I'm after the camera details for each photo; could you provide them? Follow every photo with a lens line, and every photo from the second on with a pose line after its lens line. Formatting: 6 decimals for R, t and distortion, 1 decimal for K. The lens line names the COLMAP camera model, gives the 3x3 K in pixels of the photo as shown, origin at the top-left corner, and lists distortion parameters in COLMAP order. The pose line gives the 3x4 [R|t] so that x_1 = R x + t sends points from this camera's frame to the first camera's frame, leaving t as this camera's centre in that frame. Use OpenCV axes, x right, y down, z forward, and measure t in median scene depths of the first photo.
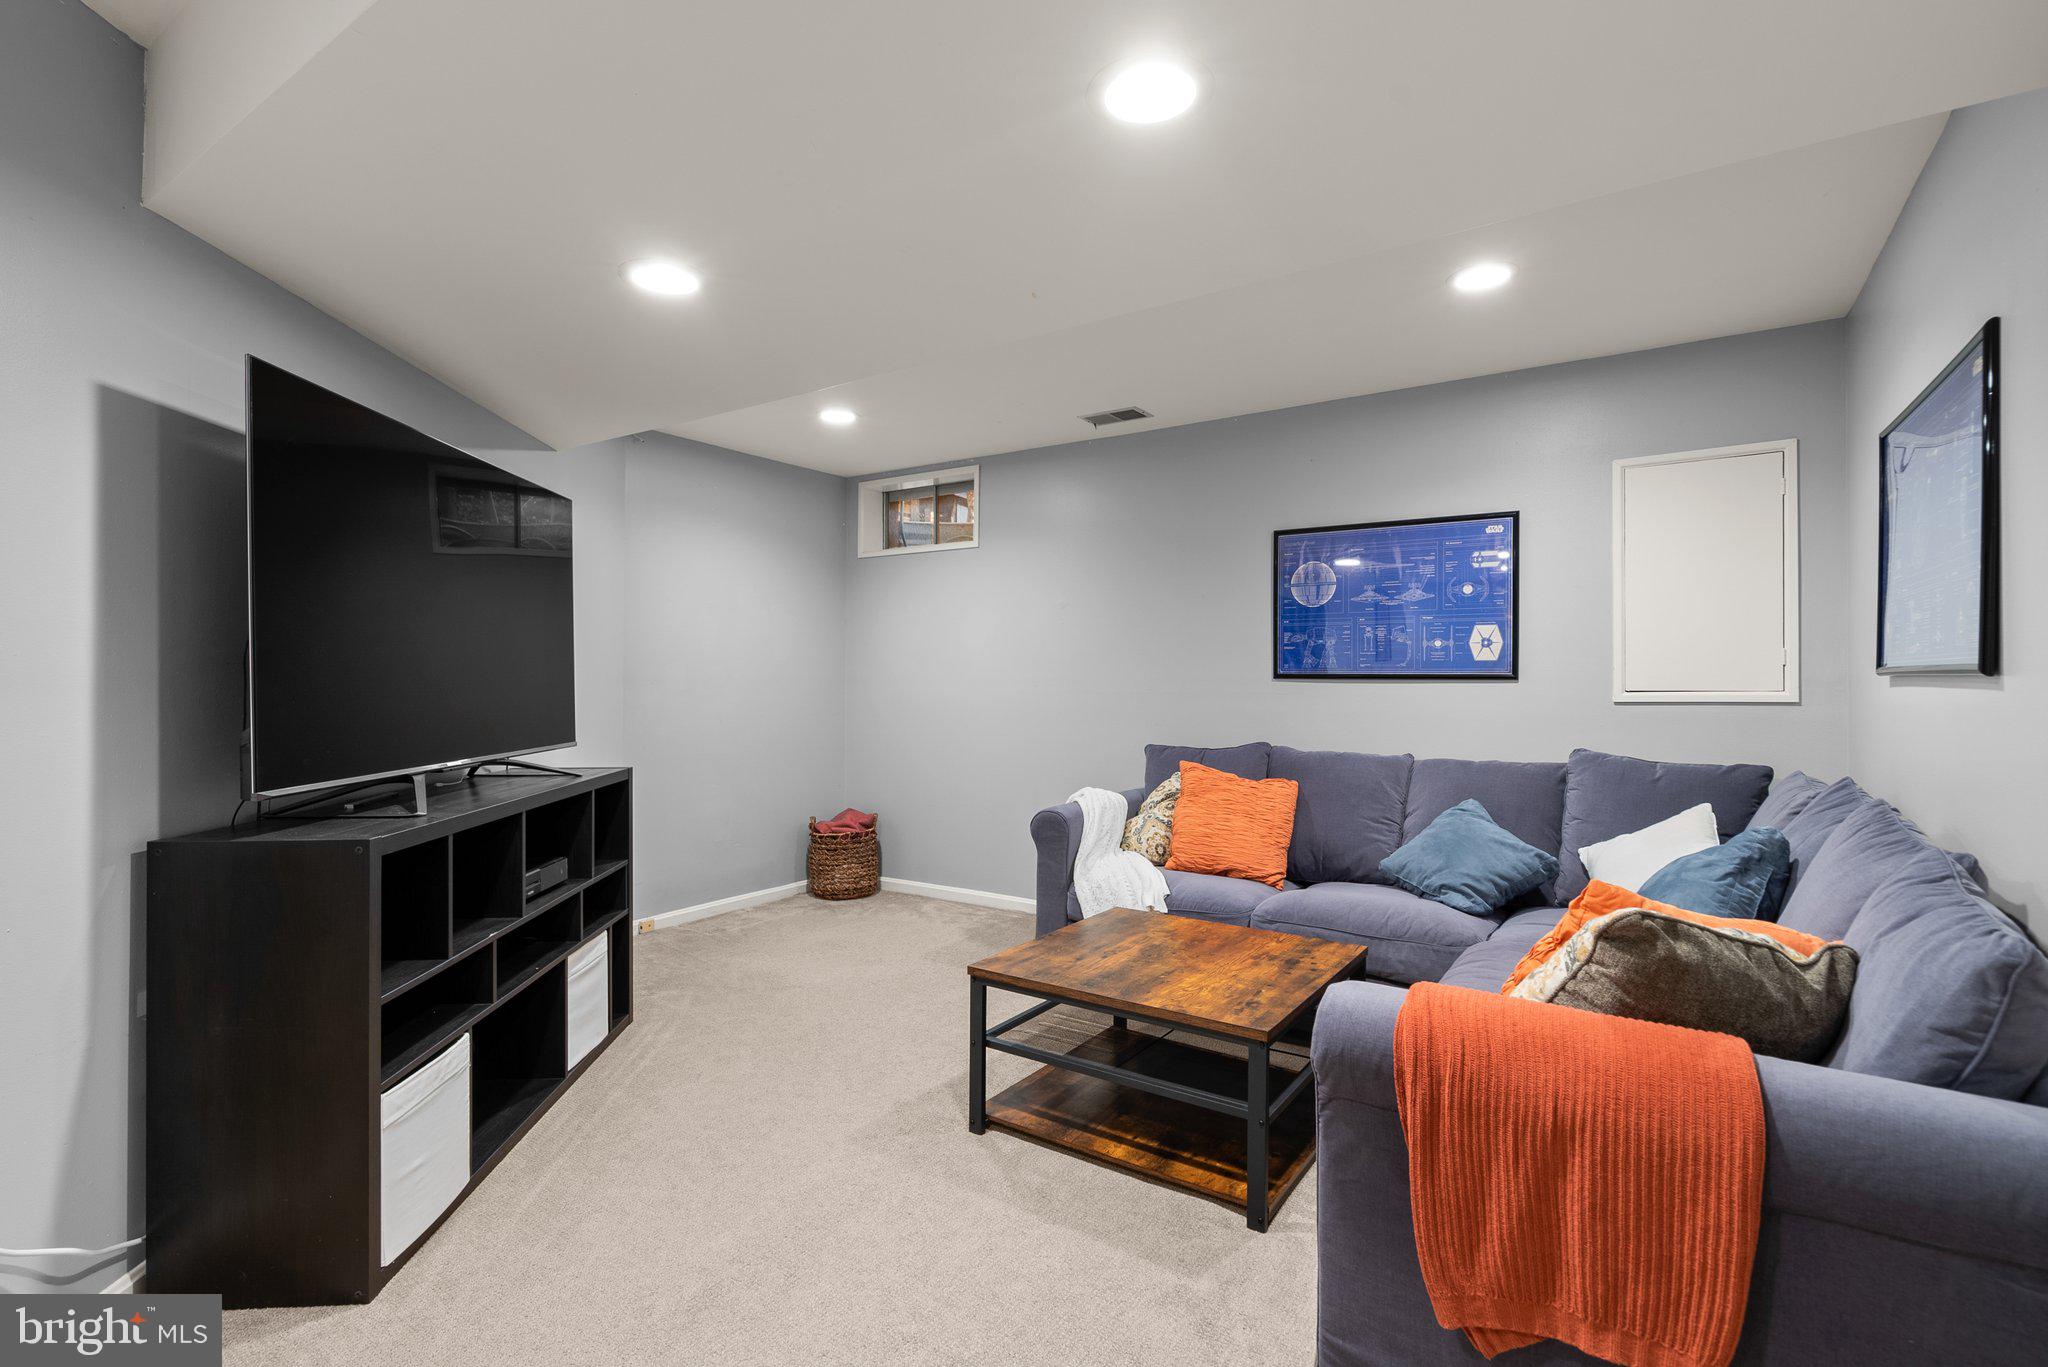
lens RADIAL K [[955.4, 0, 1024.0], [0, 955.4, 683.5], [0, 0, 1]] dist [-0.000156, 0.000005]
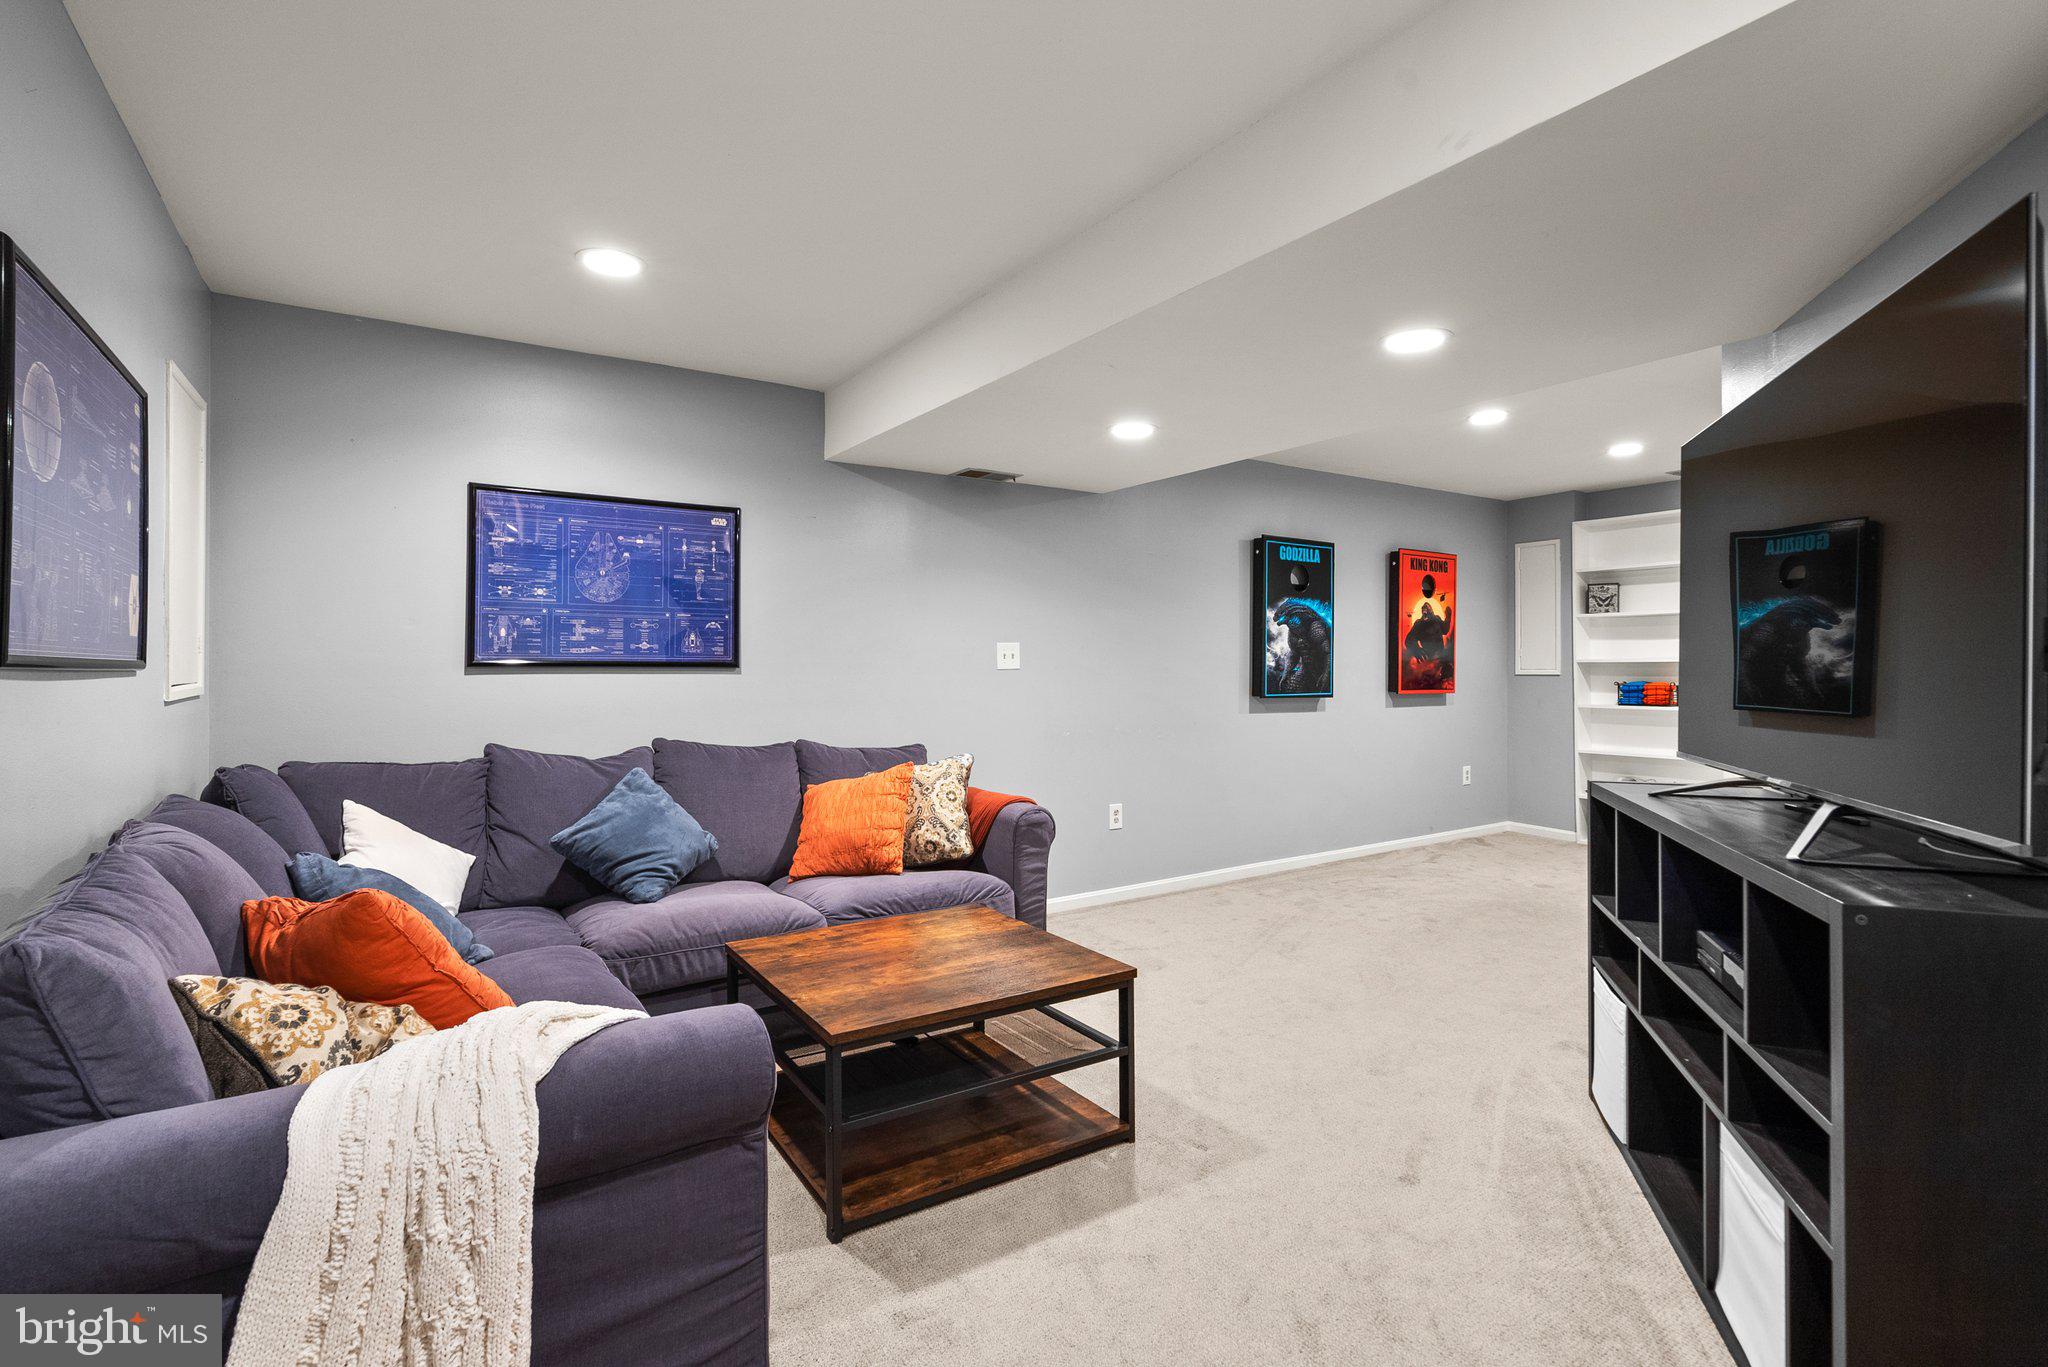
lens RADIAL K [[955.4, 0, 1024.0], [0, 955.4, 683.5], [0, 0, 1]] dist [-0.000156, 0.000005]
pose [[-0.916533, -0.011725, 0.399788, -0.313907], [-0.000048, 0.999573, 0.029206, -0.017799], [-0.399960, 0.026749, -0.916142, 1.802680]]
